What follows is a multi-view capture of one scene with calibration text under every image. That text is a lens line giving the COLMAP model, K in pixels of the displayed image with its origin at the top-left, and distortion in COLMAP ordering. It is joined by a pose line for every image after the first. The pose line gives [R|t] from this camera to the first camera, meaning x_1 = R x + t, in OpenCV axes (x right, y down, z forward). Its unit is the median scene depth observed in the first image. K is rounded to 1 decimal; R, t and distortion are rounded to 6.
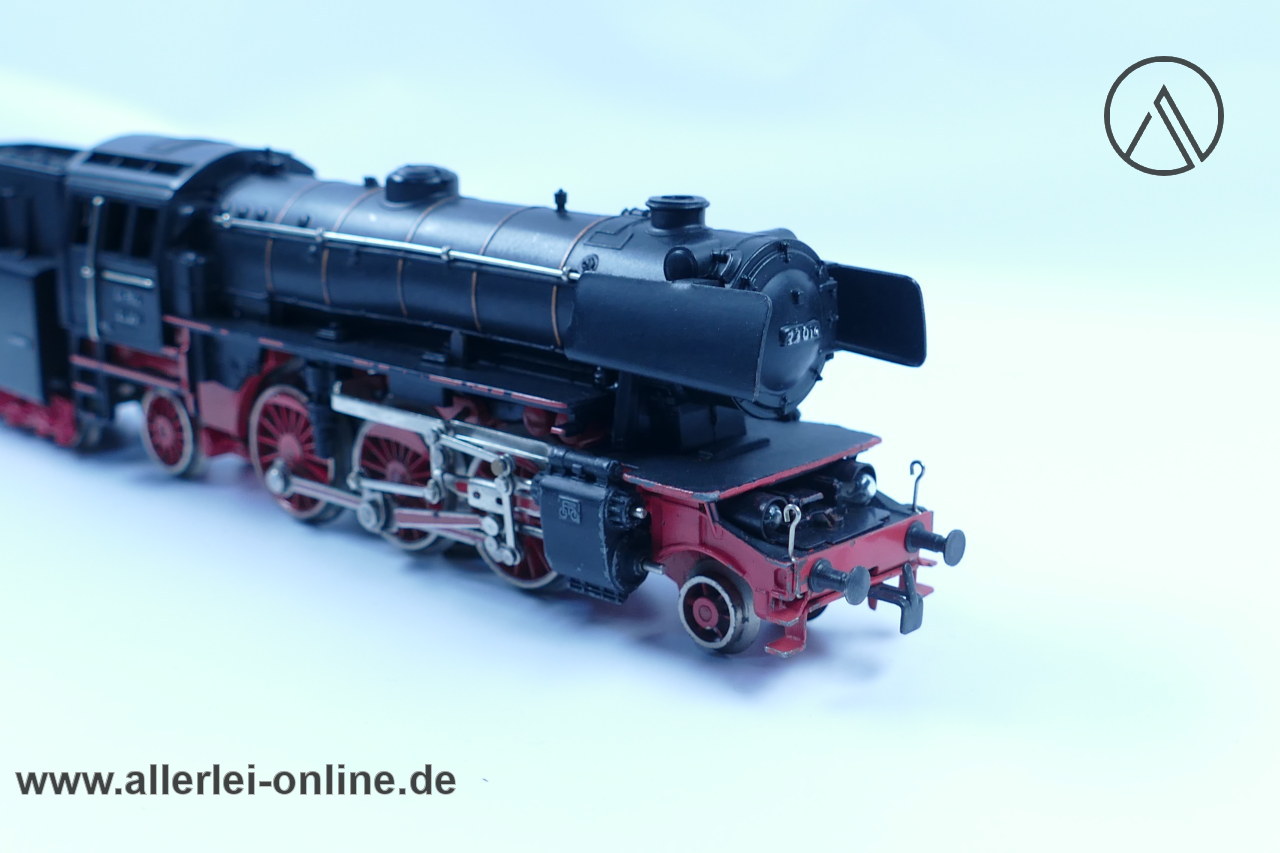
lens RADIAL K [[1891.0, 0, 640.0], [0, 1891.0, 426.5], [0, 0, 1]] dist [-0.029797, 0.043397]
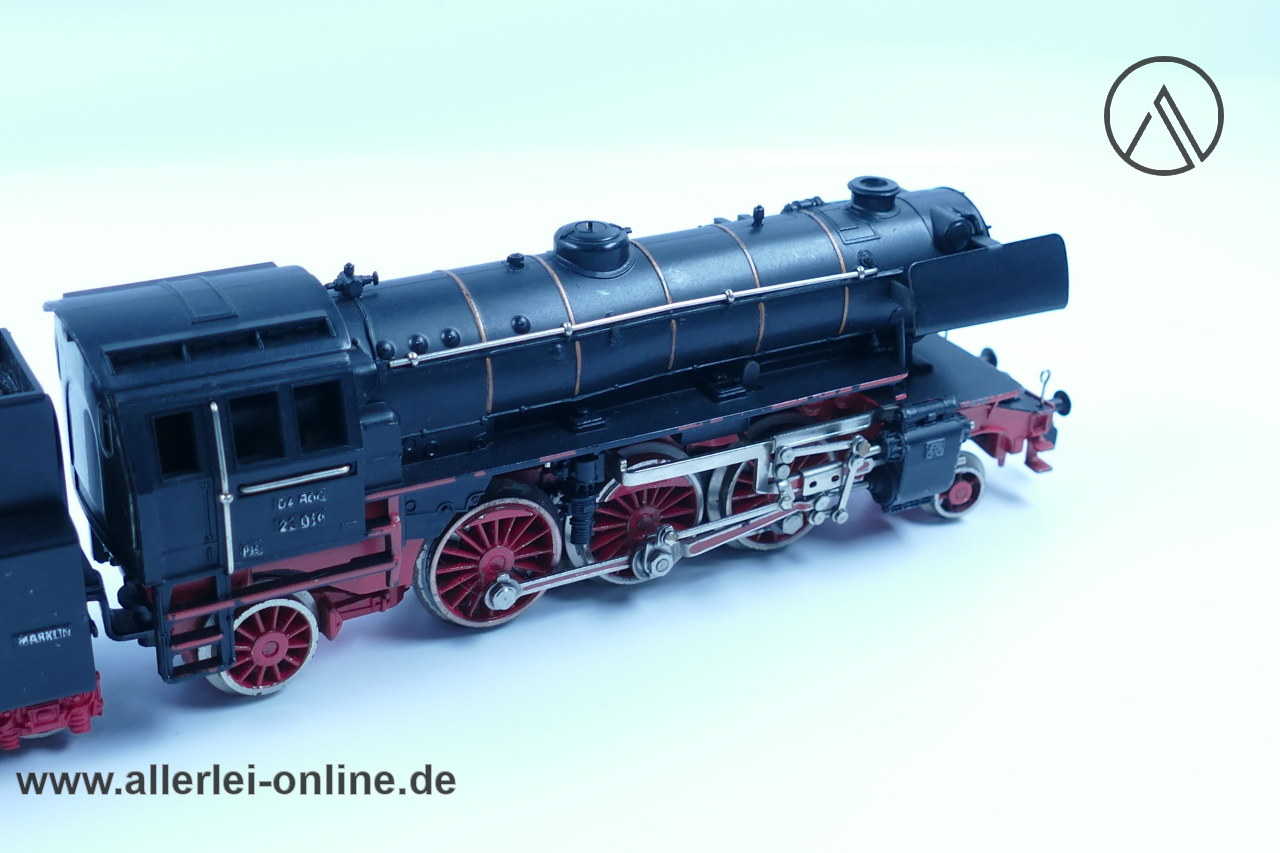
lens RADIAL K [[1891.0, 0, 640.0], [0, 1891.0, 426.5], [0, 0, 1]] dist [-0.029797, 0.043397]
pose [[0.305602, -0.408653, 0.860006, -1.056672], [0.205241, 0.910256, 0.359599, -0.415760], [-0.929776, 0.066614, 0.362048, 0.669485]]
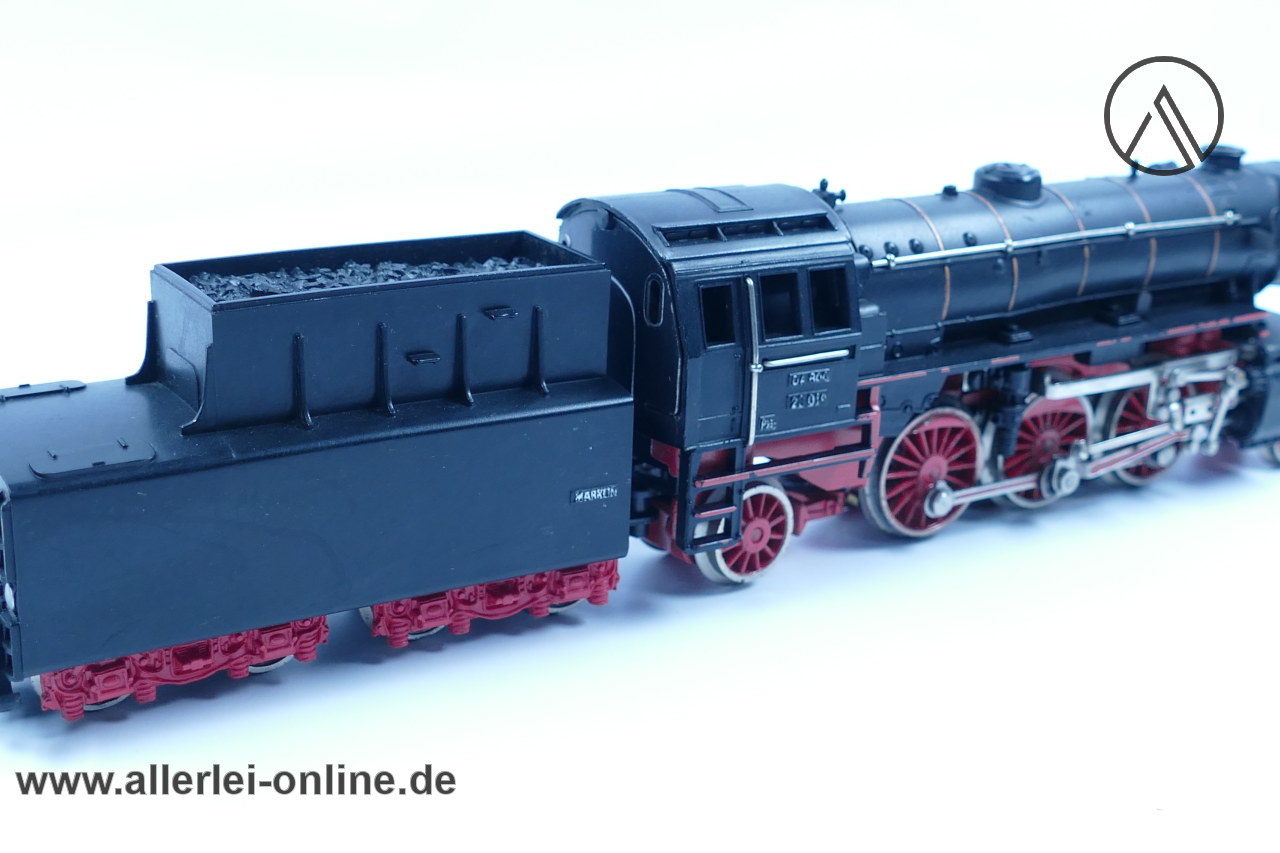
lens RADIAL K [[1891.0, 0, 640.0], [0, 1891.0, 426.5], [0, 0, 1]] dist [-0.029797, 0.043397]
pose [[0.250034, -0.294719, 0.922293, -1.281216], [0.203195, 0.947308, 0.247626, -0.325001], [-0.946676, 0.125491, 0.296745, 0.956461]]
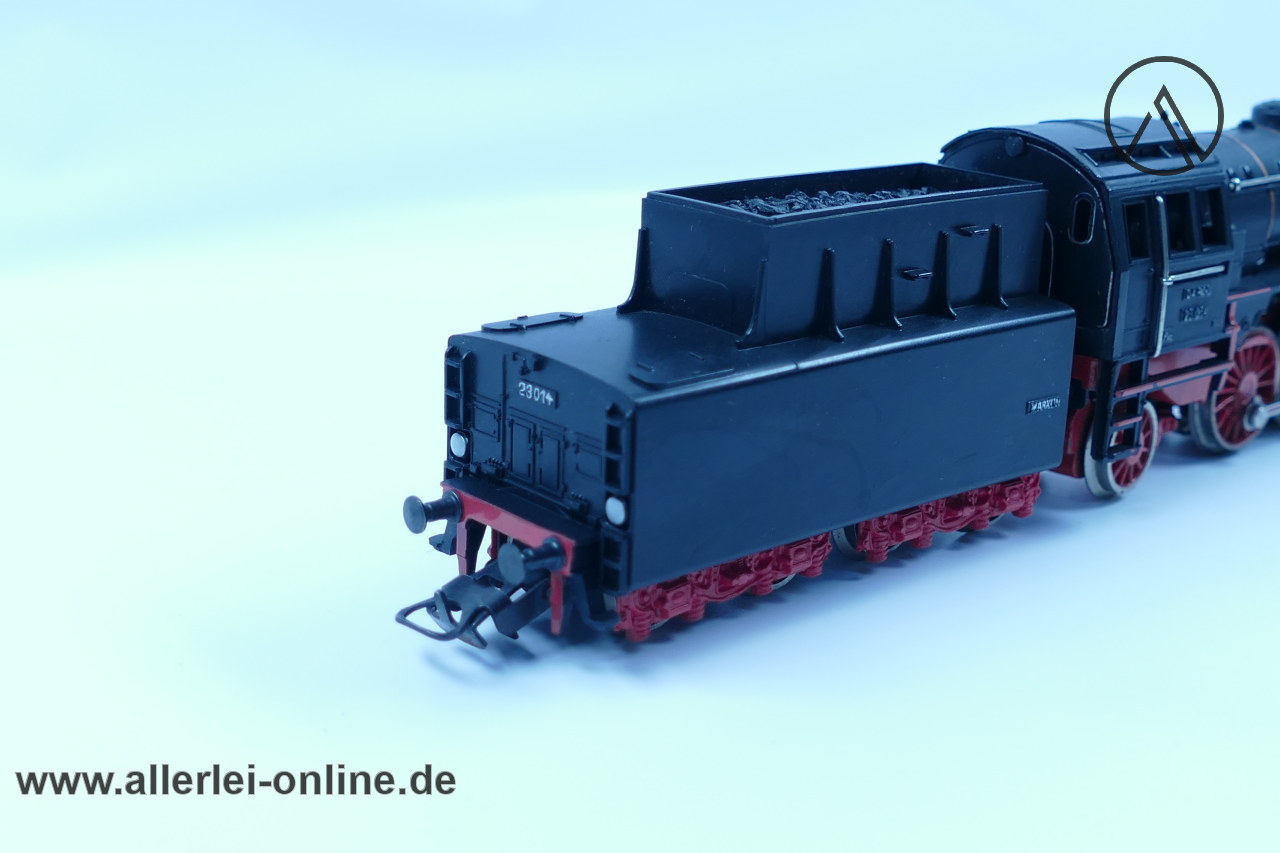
lens RADIAL K [[1891.0, 0, 640.0], [0, 1891.0, 426.5], [0, 0, 1]] dist [-0.029797, 0.043397]
pose [[0.087749, -0.280775, 0.955754, -1.388100], [0.212460, 0.942653, 0.257421, -0.351025], [-0.973222, 0.180471, 0.142370, 1.336554]]
